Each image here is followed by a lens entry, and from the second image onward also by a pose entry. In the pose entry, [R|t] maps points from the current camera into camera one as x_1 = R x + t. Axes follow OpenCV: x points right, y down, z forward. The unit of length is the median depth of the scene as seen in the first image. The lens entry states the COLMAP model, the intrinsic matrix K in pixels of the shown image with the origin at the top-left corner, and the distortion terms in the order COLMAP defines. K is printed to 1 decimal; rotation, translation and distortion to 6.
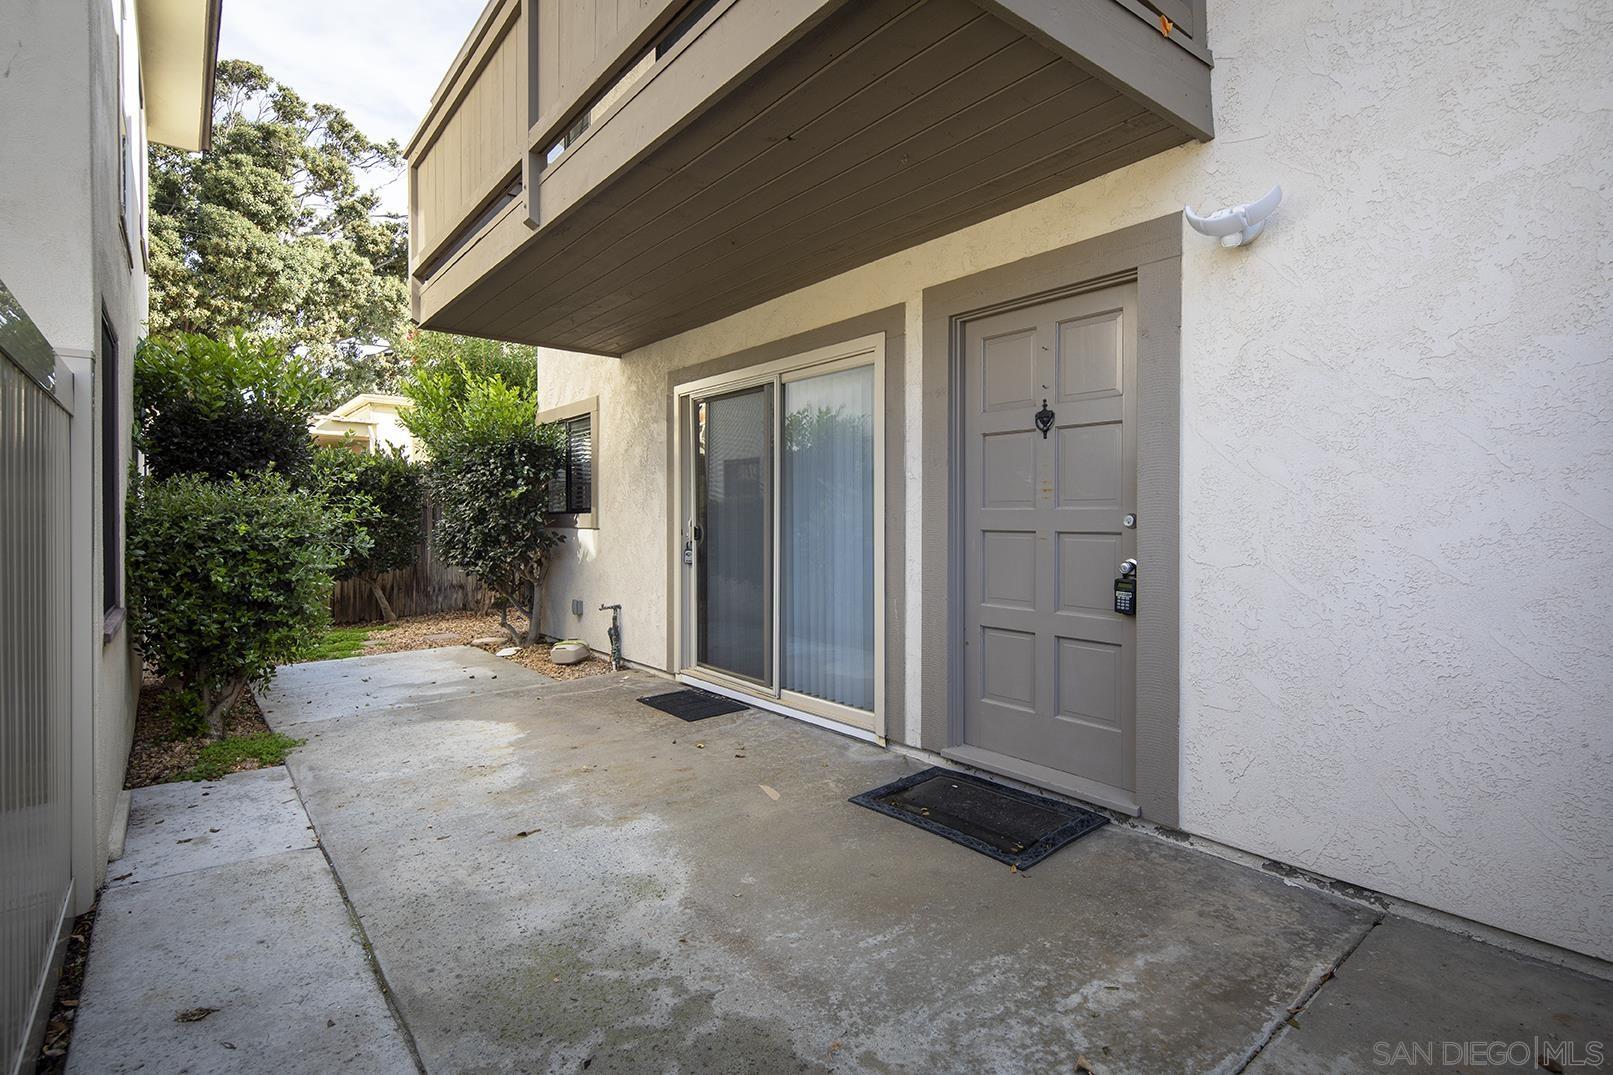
lens RADIAL K [[775.9, 0, 810.2], [0, 775.9, 520.8], [0, 0, 1]] dist [0.001721, -0.000791]
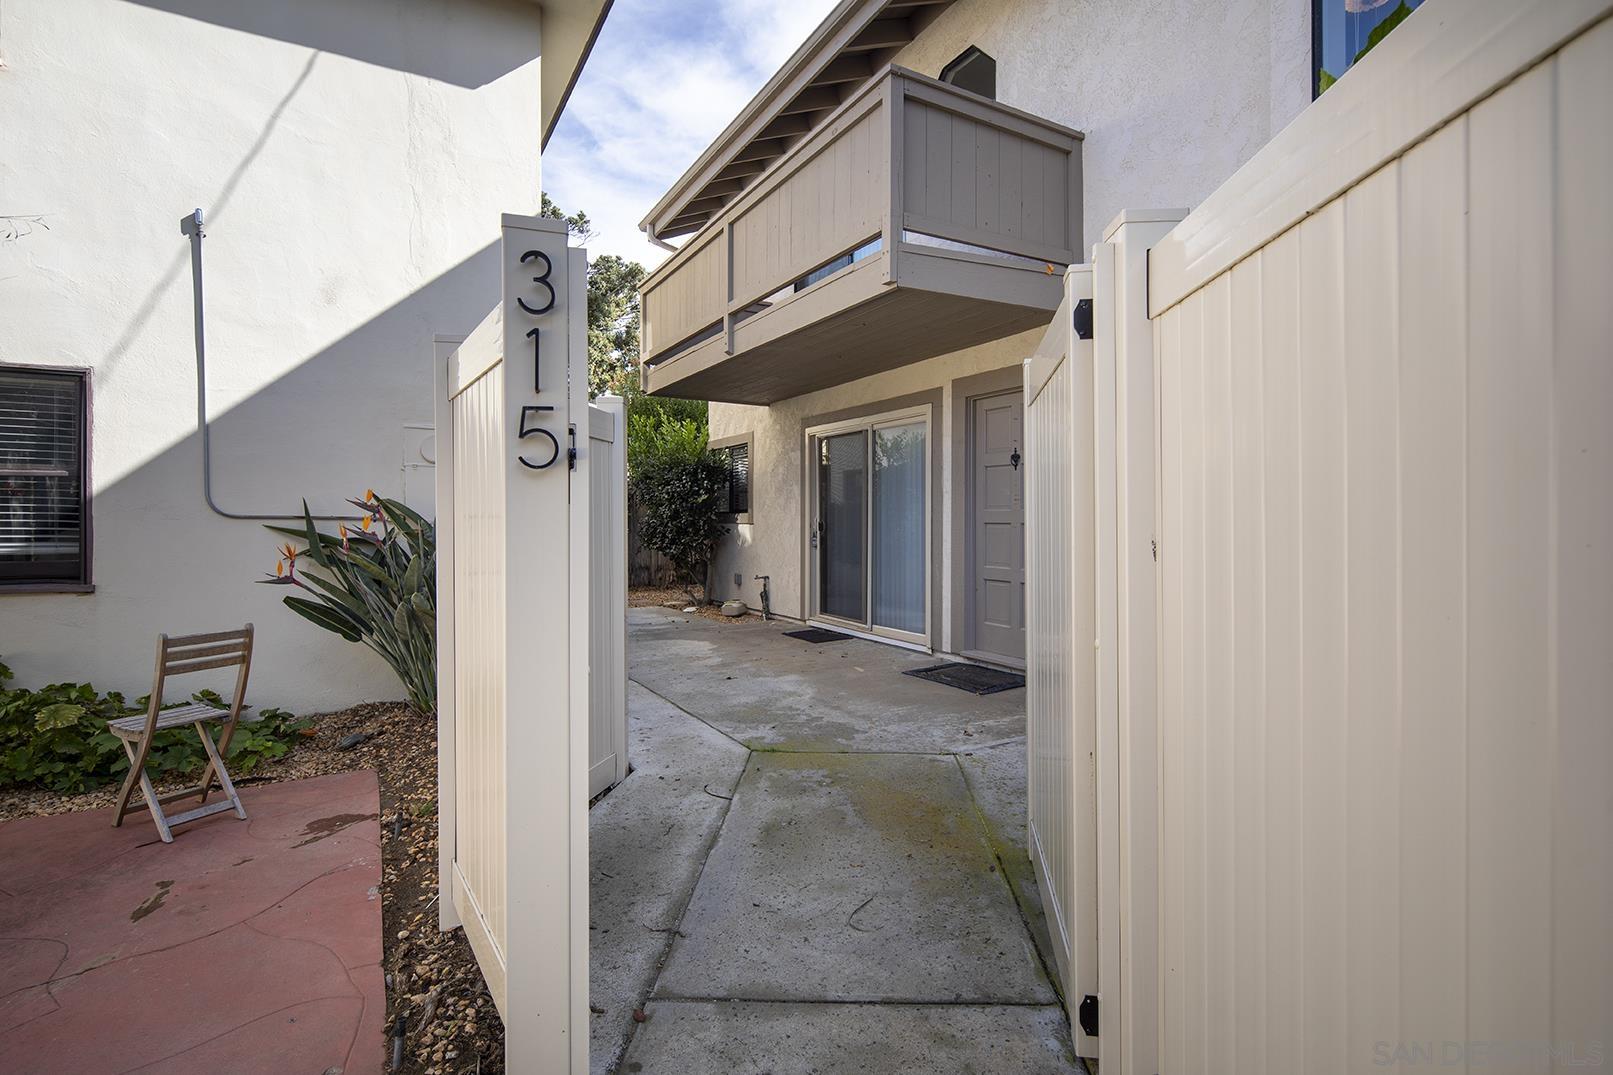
lens RADIAL K [[775.9, 0, 810.2], [0, 775.9, 520.8], [0, 0, 1]] dist [0.001721, -0.000791]
pose [[0.986557, 0.002361, -0.163398, 0.079804], [-0.002494, 0.999997, -0.000608, 0.006380], [0.163396, 0.001007, 0.986560, -0.482556]]
